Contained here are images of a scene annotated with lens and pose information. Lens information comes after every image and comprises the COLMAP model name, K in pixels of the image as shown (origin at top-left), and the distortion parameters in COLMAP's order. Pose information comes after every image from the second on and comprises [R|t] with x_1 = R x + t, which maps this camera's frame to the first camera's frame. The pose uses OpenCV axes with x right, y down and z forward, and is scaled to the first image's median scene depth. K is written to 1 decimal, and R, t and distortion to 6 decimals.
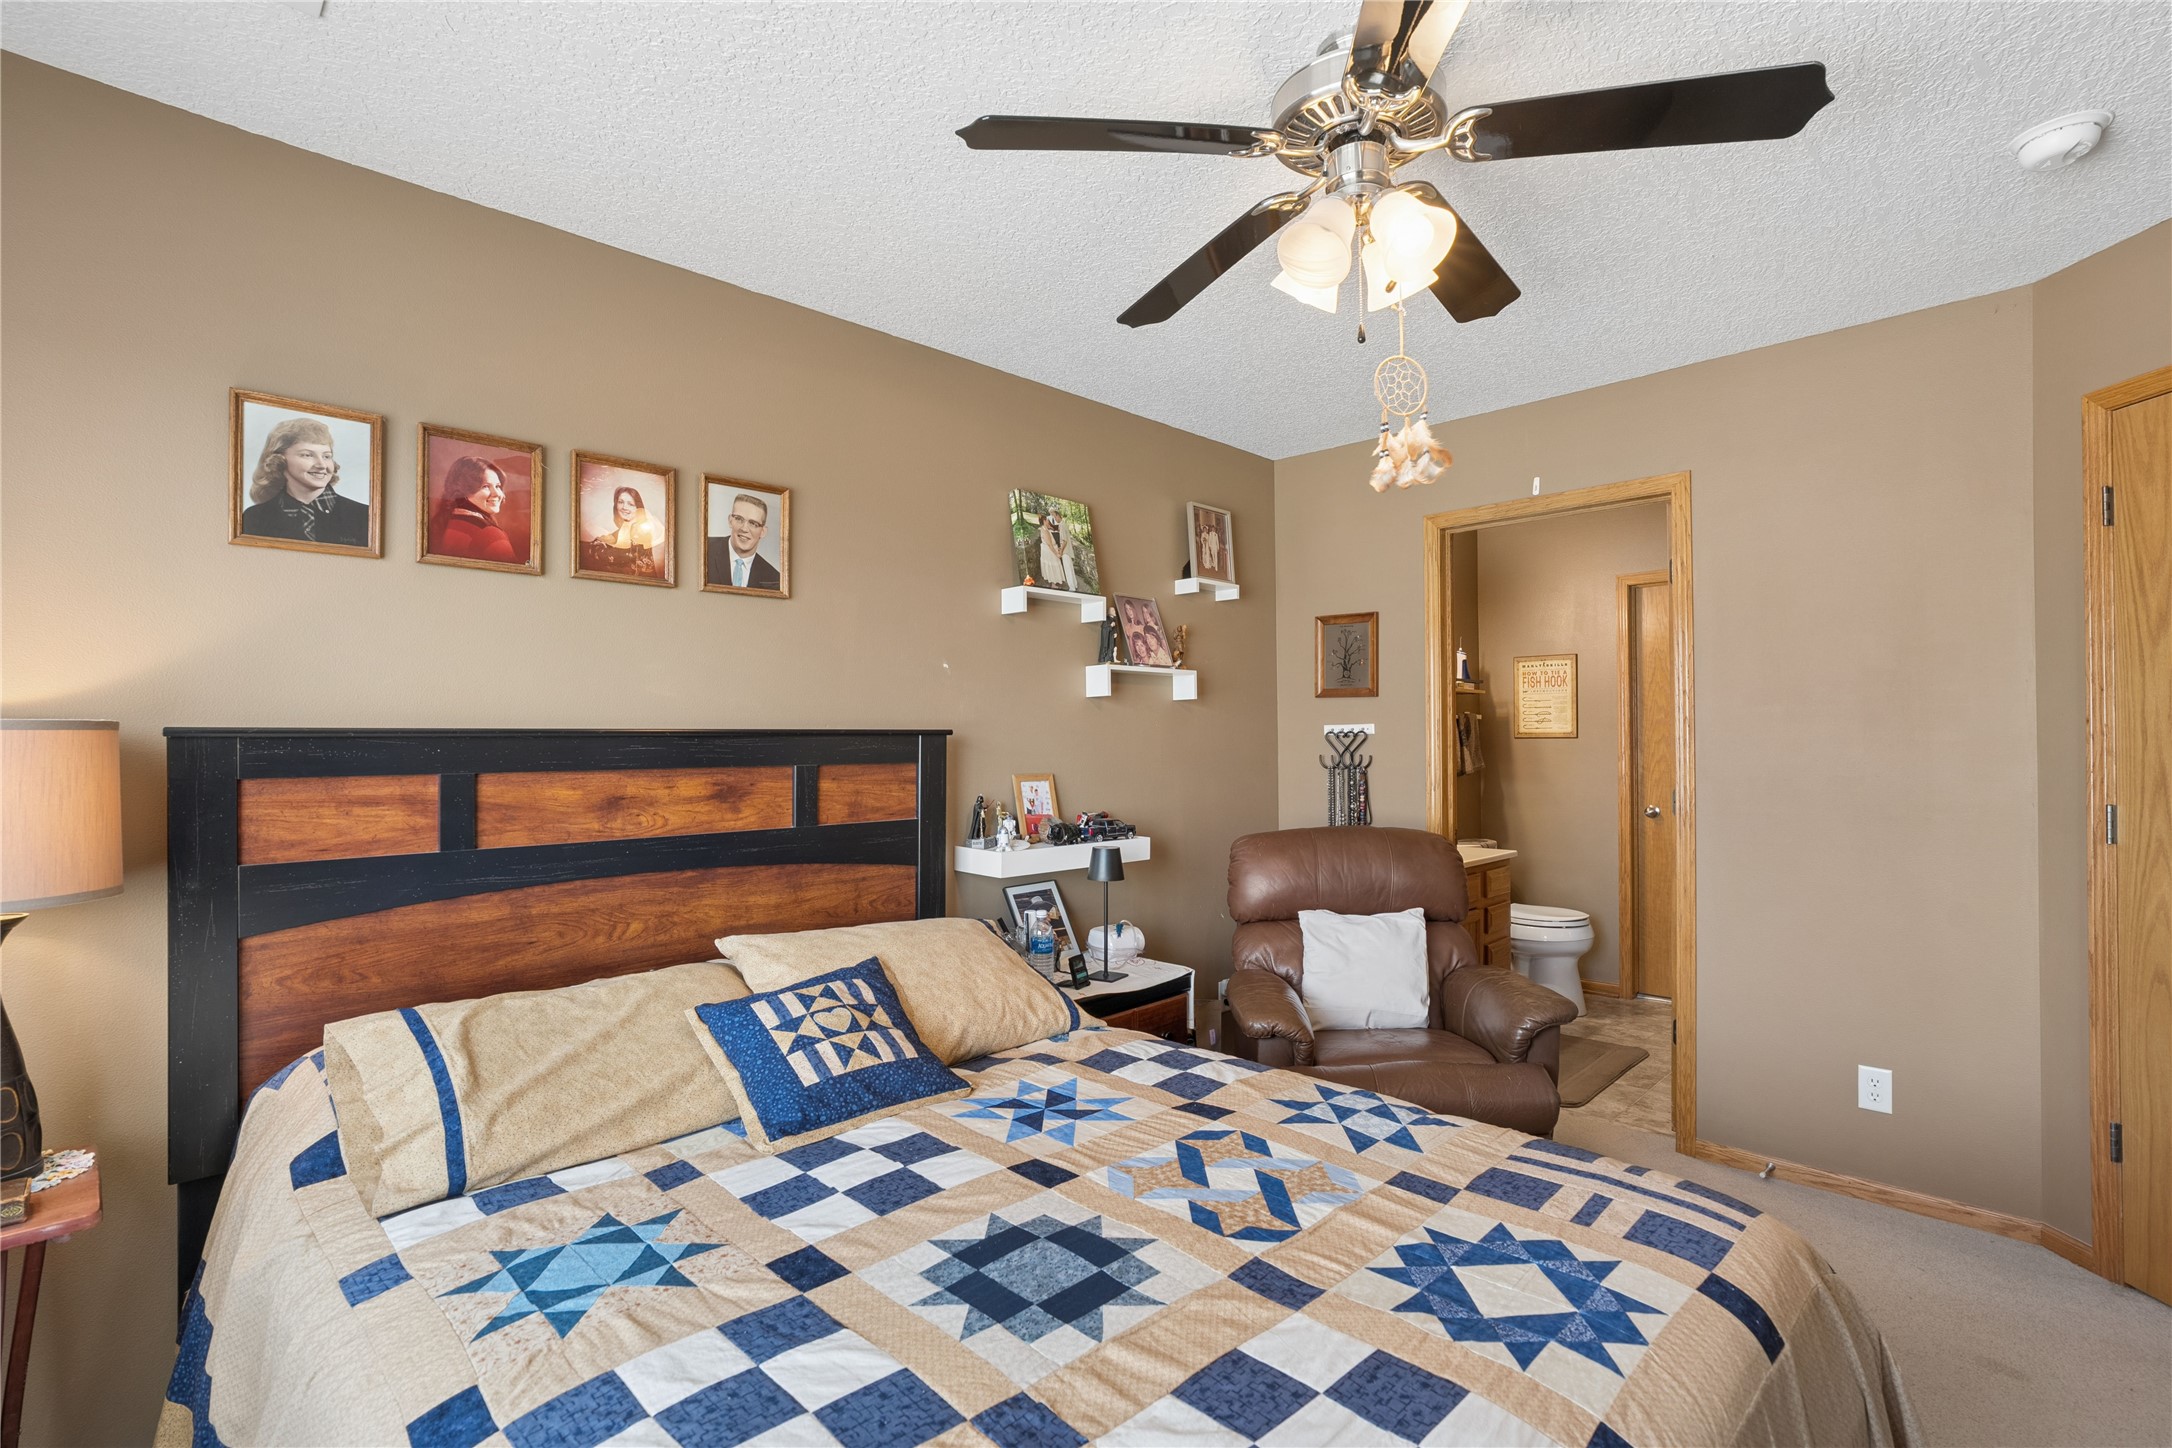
lens RADIAL K [[1013.4, 0, 1095.1], [0, 1013.4, 722.2], [0, 0, 1]] dist [-0.031594, 0.001354]
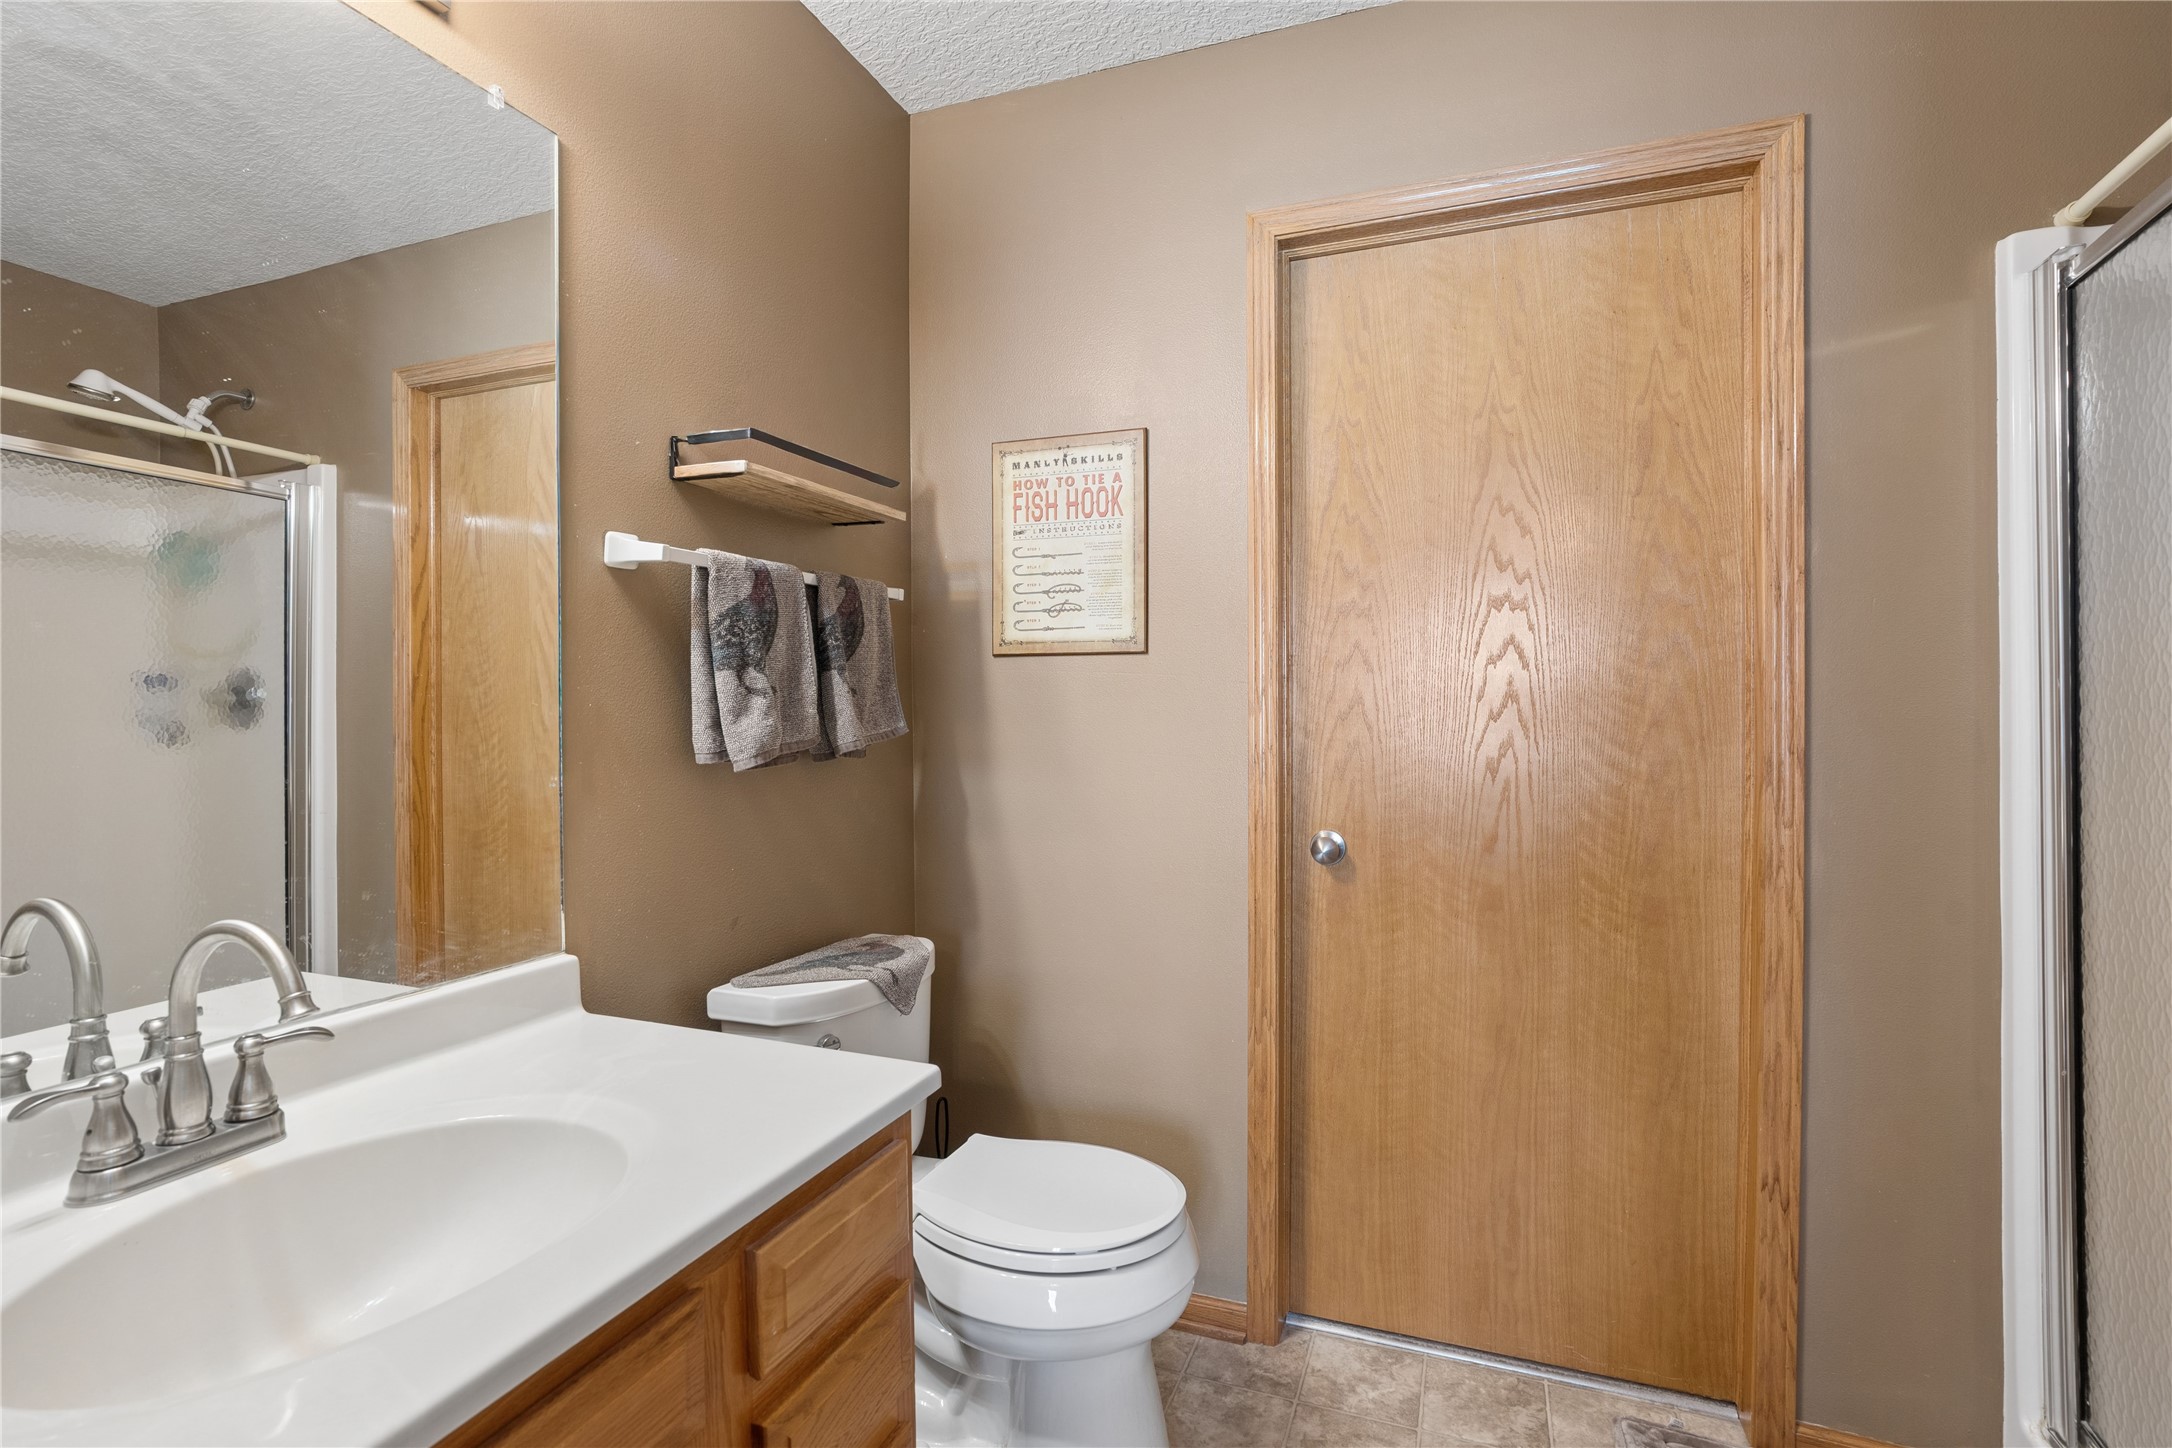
lens RADIAL K [[1013.4, 0, 1087.1], [0, 1013.4, 731.1], [0, 0, 1]] dist [-0.031594, 0.001354]
pose [[0.914892, -0.002798, 0.403688, 0.306371], [-0.006963, 0.999718, 0.022709, 0.035703], [-0.403638, -0.023587, 0.914615, 0.662470]]
